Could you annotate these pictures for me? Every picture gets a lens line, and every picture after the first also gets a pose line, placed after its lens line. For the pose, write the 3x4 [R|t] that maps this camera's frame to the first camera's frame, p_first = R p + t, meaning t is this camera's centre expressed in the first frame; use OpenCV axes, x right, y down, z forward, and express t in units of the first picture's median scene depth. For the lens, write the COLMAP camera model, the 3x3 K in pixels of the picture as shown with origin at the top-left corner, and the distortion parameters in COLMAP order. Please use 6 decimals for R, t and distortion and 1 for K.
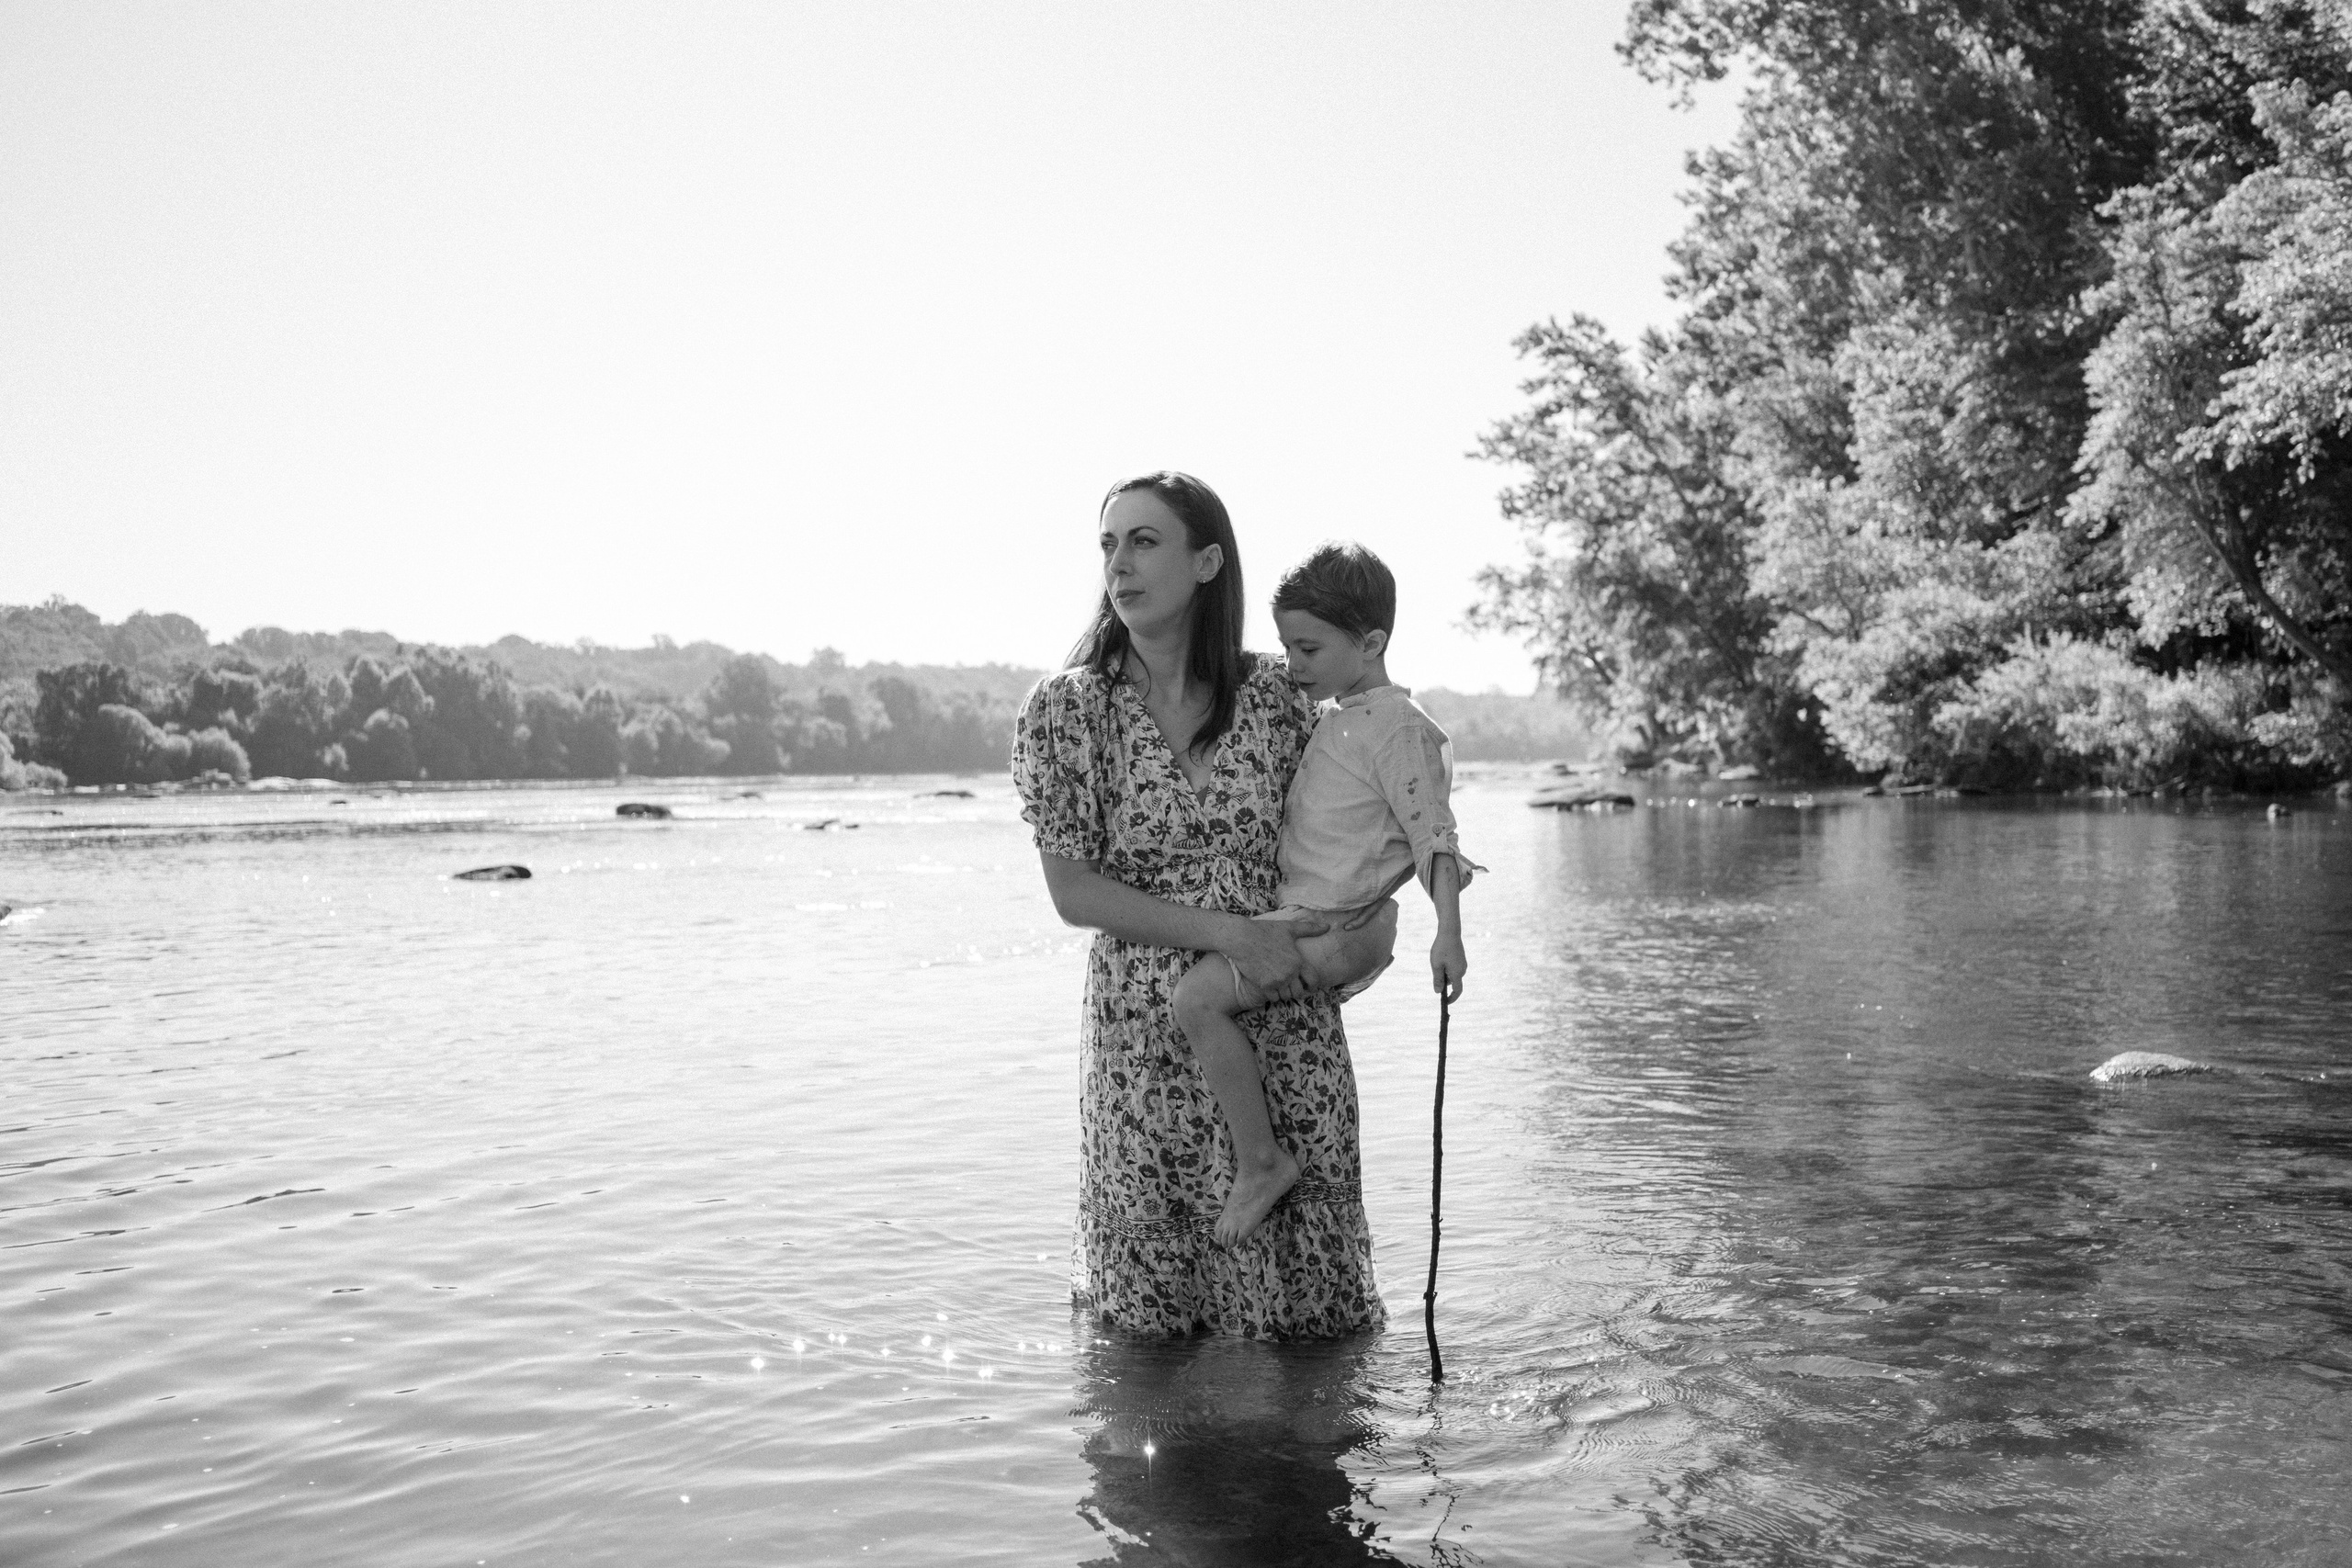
lens RADIAL K [[2489.0, 0, 1176.0], [0, 2489.0, 784.0], [0, 0, 1]] dist [-0.107356, 0.374094]
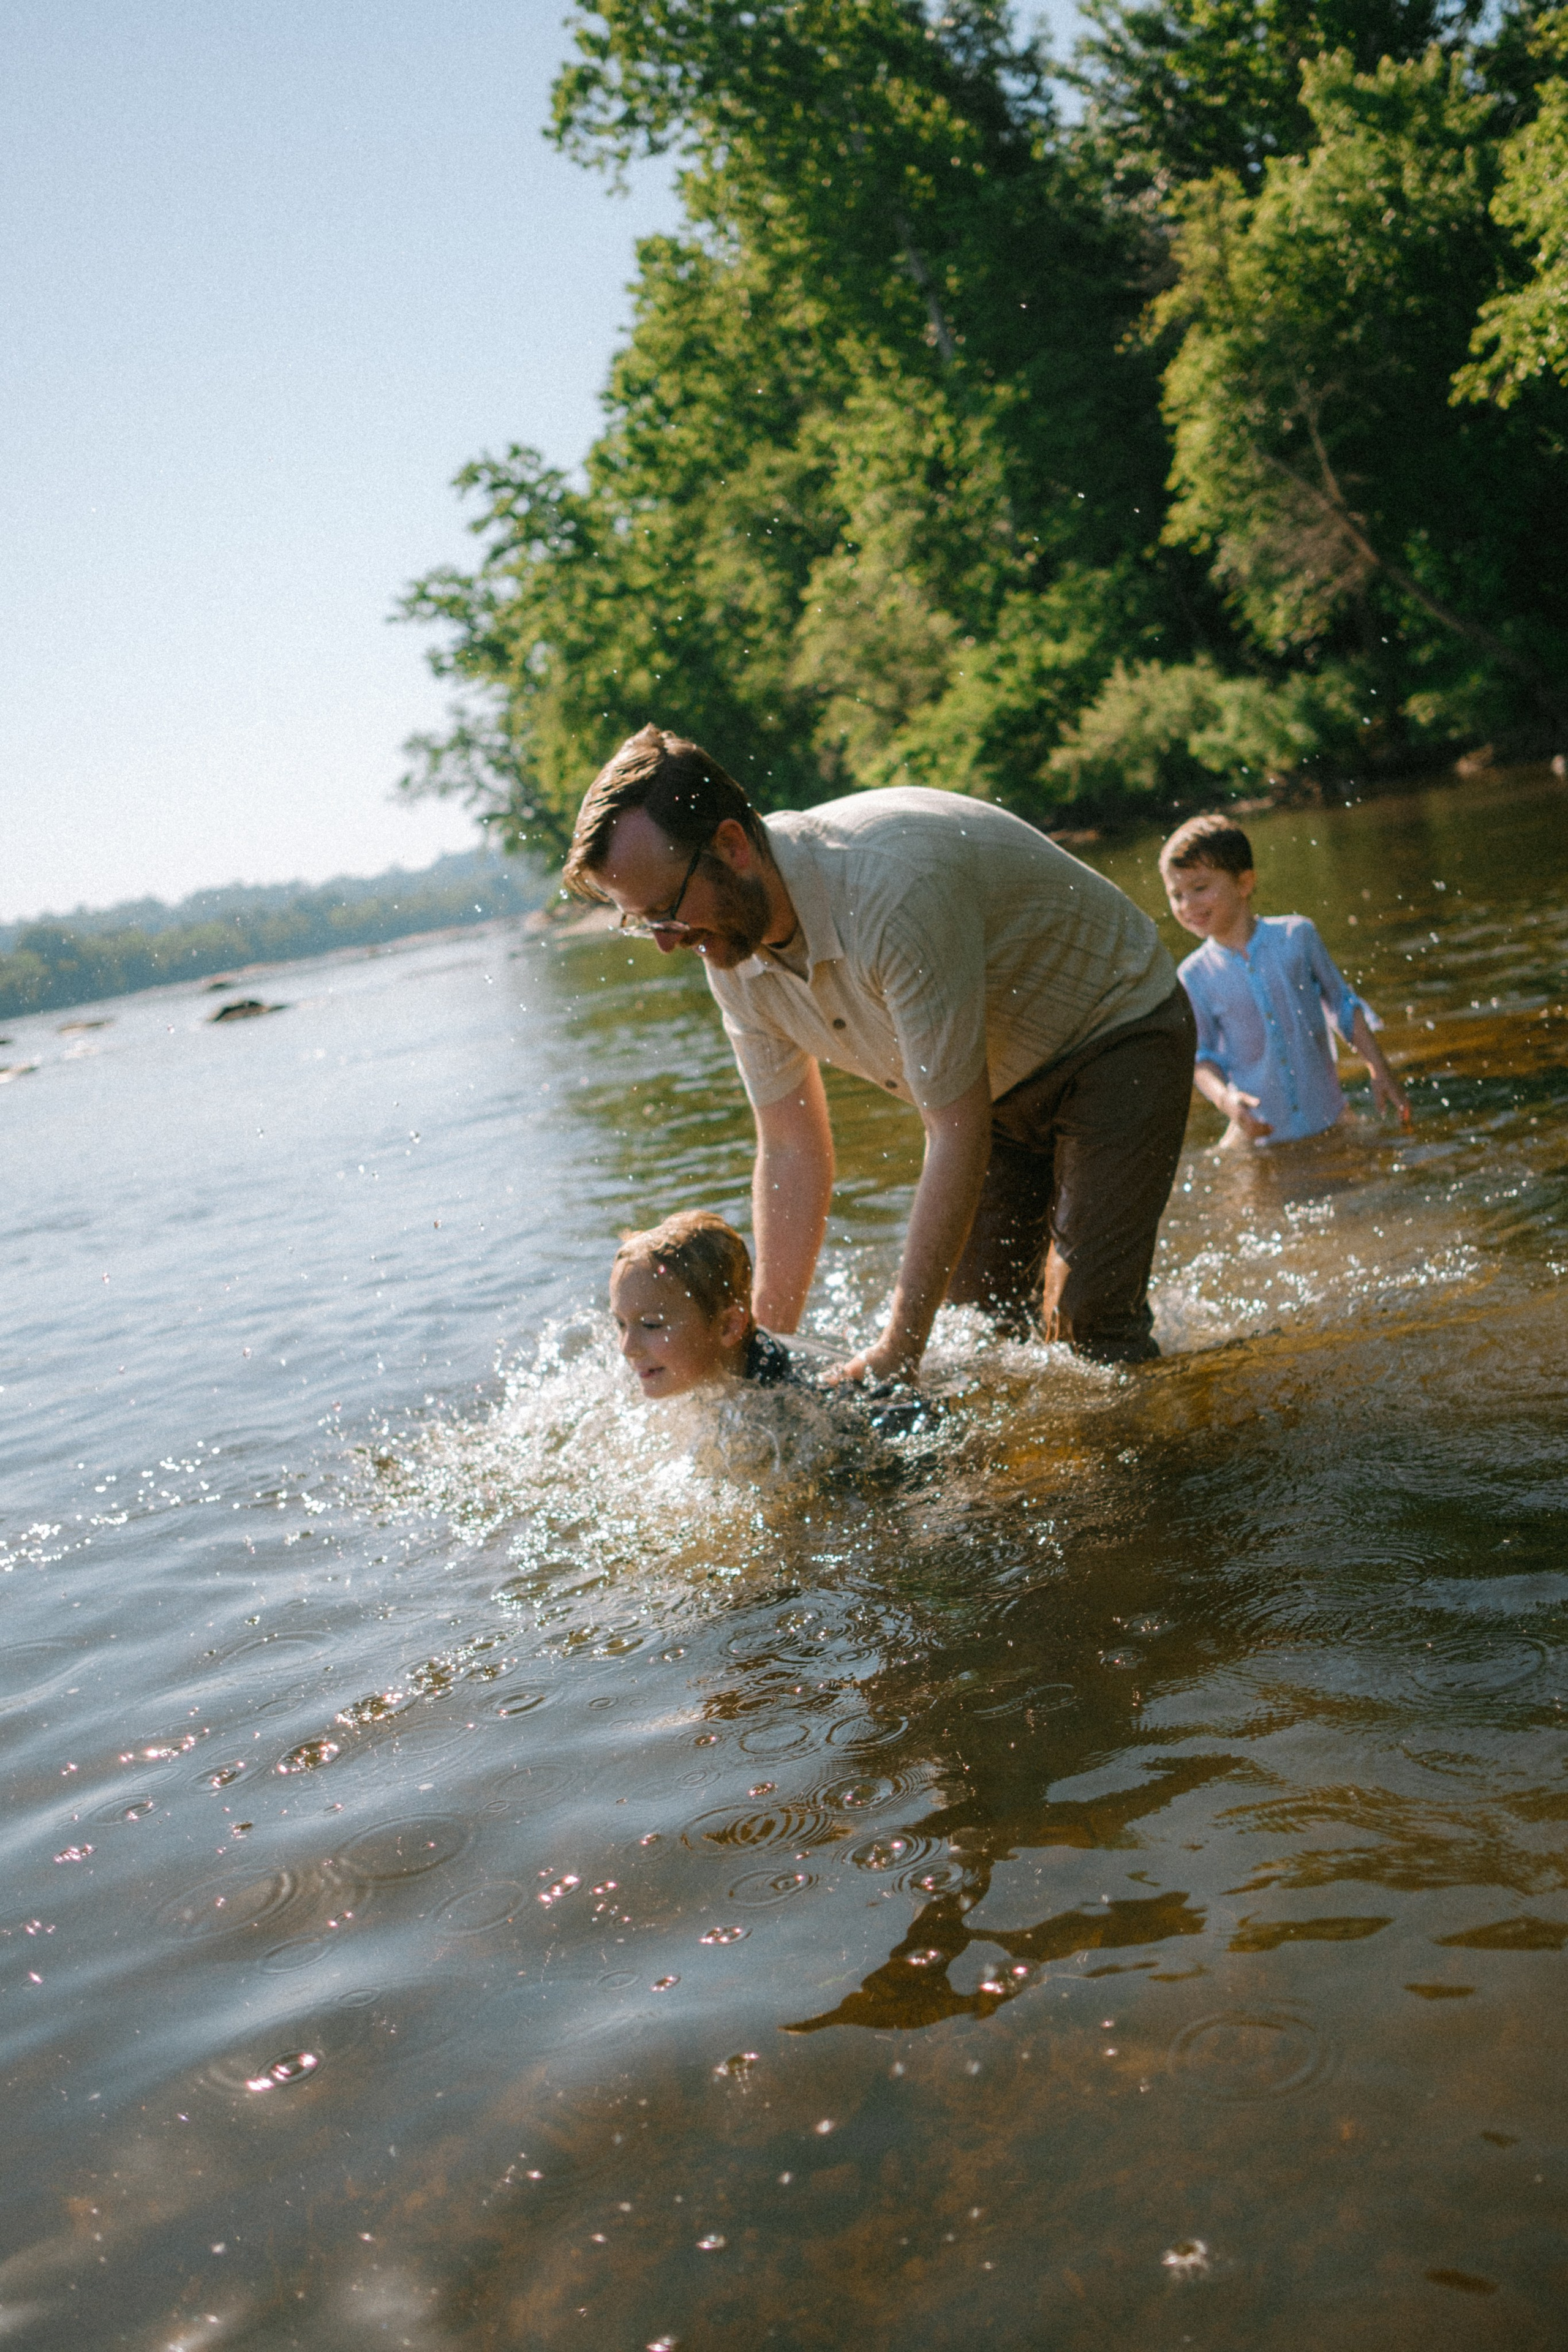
lens RADIAL K [[2277.2, 0, 771.8], [0, 2277.2, 1162.1], [0, 0, 1]] dist [-0.078718, 0.244364]
pose [[0.928065, -0.212315, 0.305969, -0.088967], [0.185142, 0.975888, 0.115608, 0.002159], [-0.323137, -0.050644, 0.944996, 0.131502]]
